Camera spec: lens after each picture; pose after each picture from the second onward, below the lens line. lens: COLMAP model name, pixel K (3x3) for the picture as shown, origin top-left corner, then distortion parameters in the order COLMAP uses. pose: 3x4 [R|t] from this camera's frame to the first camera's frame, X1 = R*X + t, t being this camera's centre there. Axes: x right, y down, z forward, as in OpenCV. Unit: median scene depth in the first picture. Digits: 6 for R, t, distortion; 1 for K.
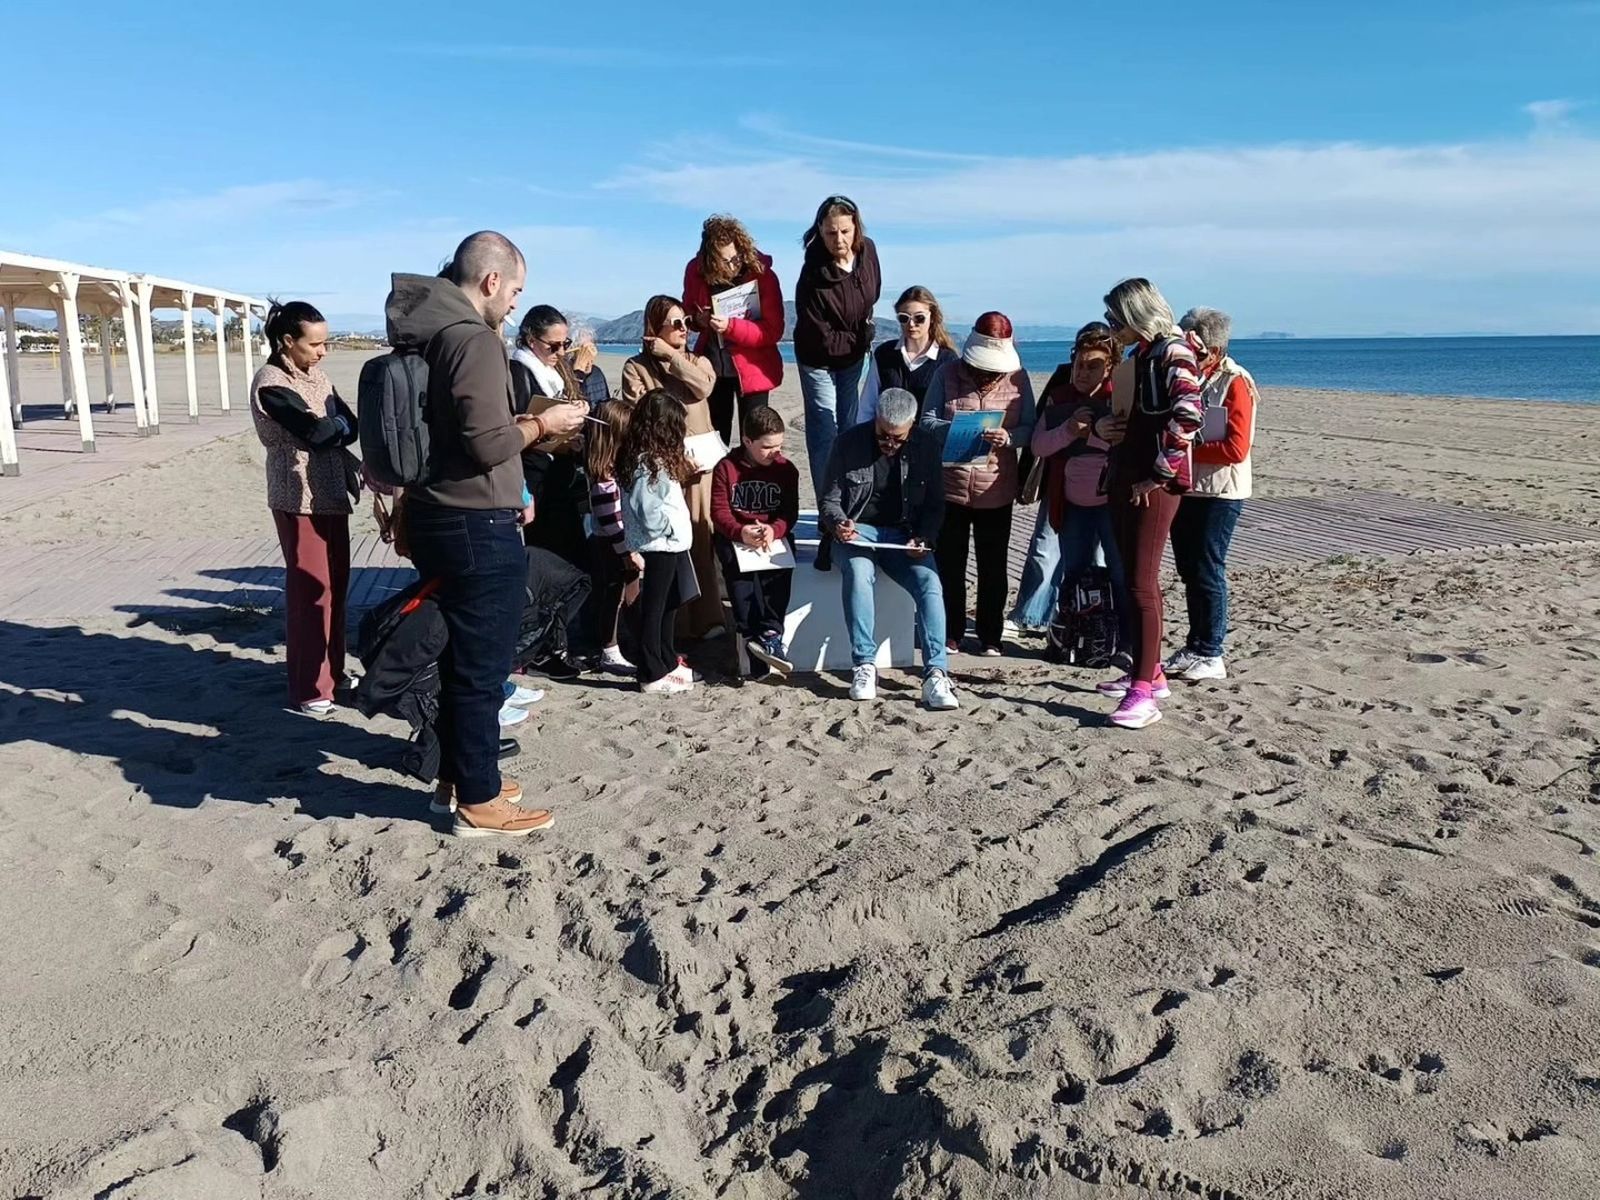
lens RADIAL K [[1140.2, 0, 805.0], [0, 1140.2, 610.1], [0, 0, 1]] dist [0.086848, -0.100204]
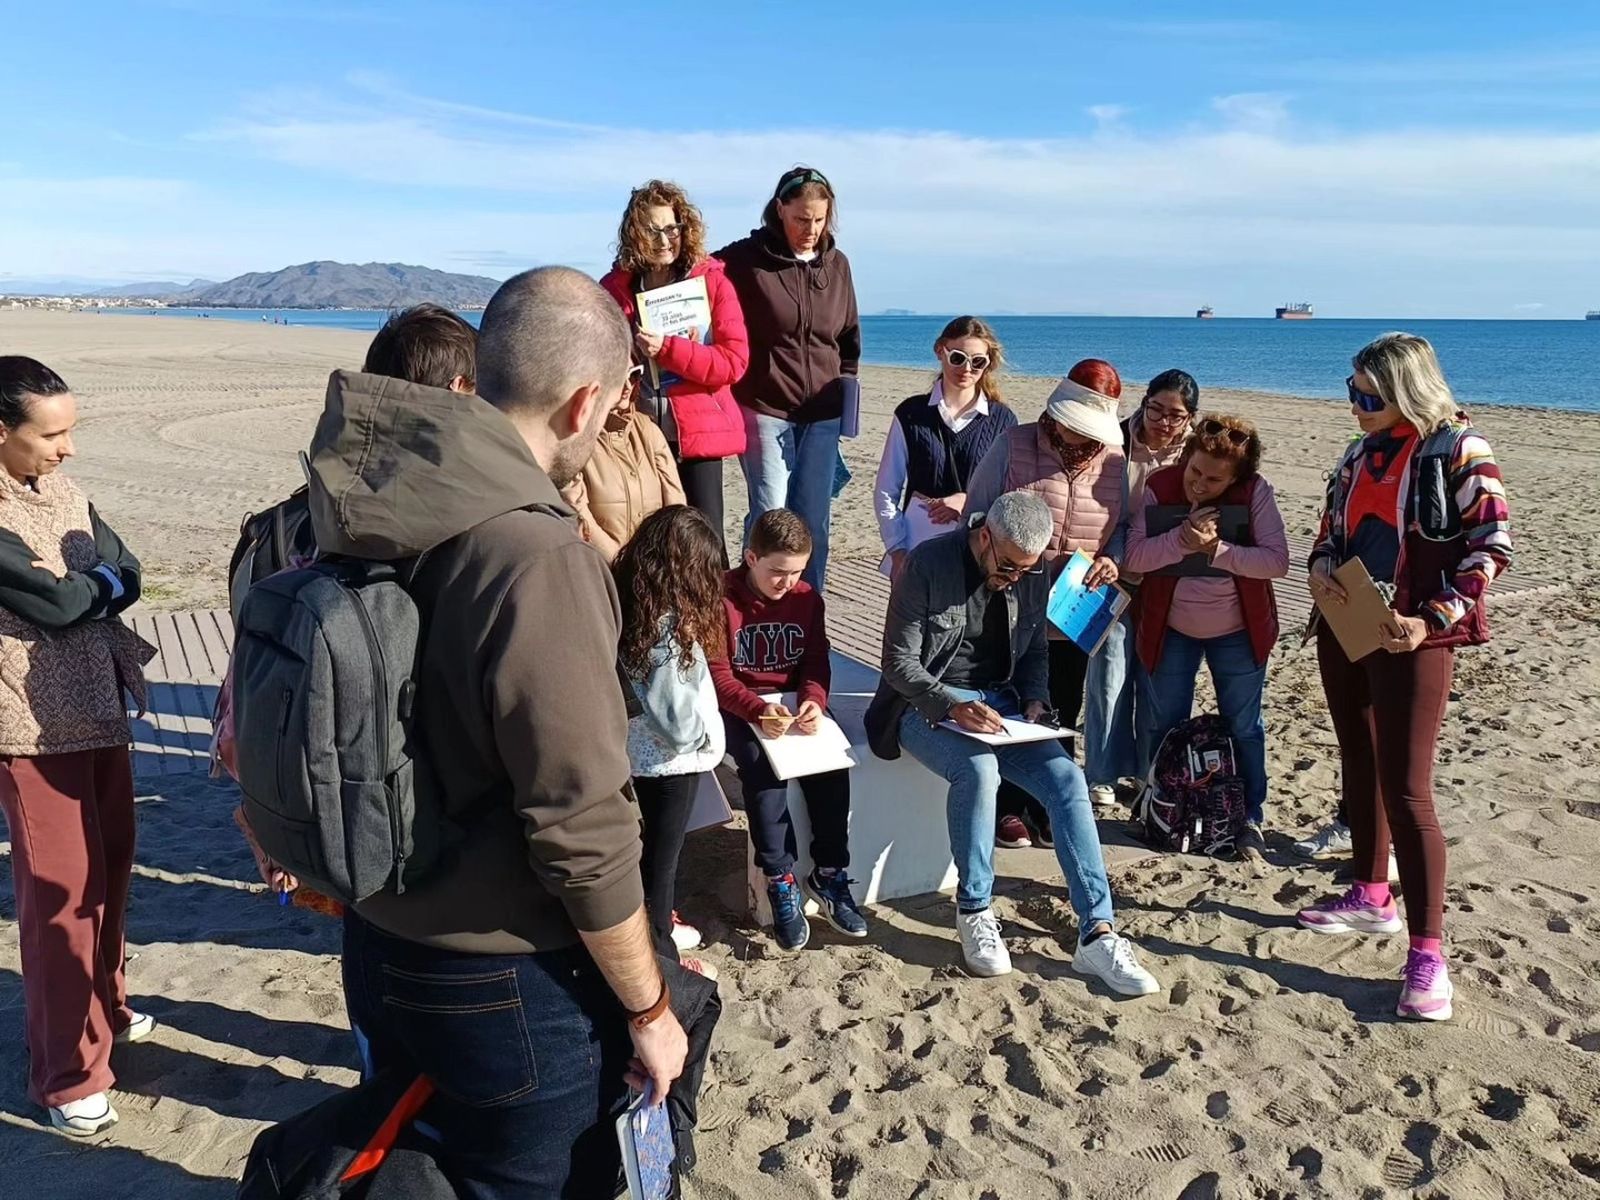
lens RADIAL K [[1215.2, 0, 799.4], [0, 1215.2, 665.8], [0, 0, 1]] dist [-0.004207, -0.000685]
pose [[0.982186, -0.014020, 0.187386, -0.176448], [0.003448, 0.998390, 0.056623, -0.137723], [-0.187878, -0.054968, 0.980653, 0.357437]]
